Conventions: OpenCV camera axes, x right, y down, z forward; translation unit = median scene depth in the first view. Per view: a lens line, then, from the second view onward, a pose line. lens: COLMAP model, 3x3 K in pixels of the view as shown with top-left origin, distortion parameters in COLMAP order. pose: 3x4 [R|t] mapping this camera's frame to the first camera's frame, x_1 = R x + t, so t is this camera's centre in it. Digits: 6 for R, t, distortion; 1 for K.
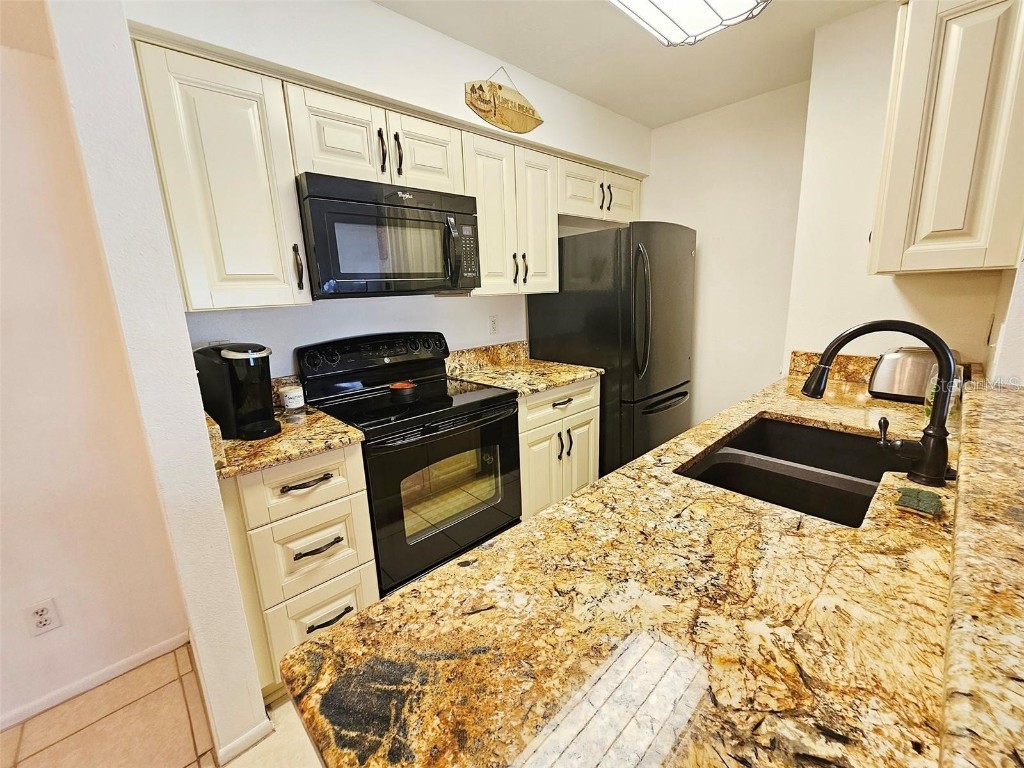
lens RADIAL K [[422.3, 0, 516.1], [0, 422.3, 383.8], [0, 0, 1]] dist [-0.001975, 0.000576]
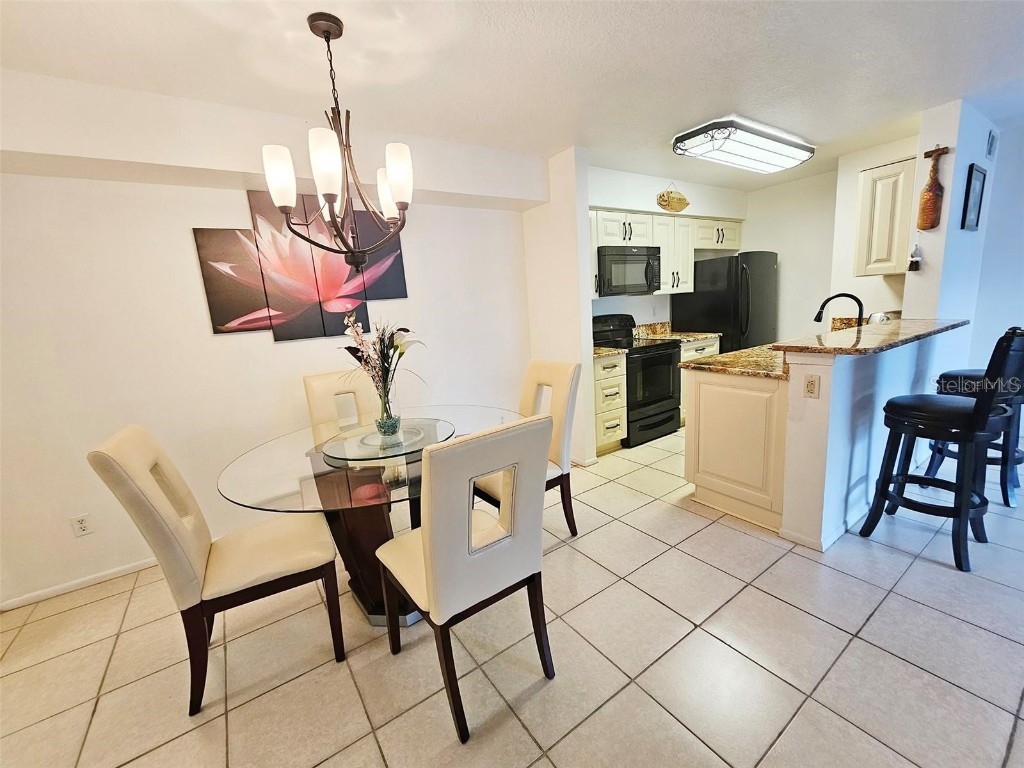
lens RADIAL K [[422.3, 0, 516.1], [0, 422.3, 383.8], [0, 0, 1]] dist [-0.001975, 0.000576]
pose [[0.985479, 0.000829, -0.169795, -0.398558], [-0.004443, 0.999772, -0.020907, 0.251883], [0.169739, 0.021358, 0.985258, -1.041951]]
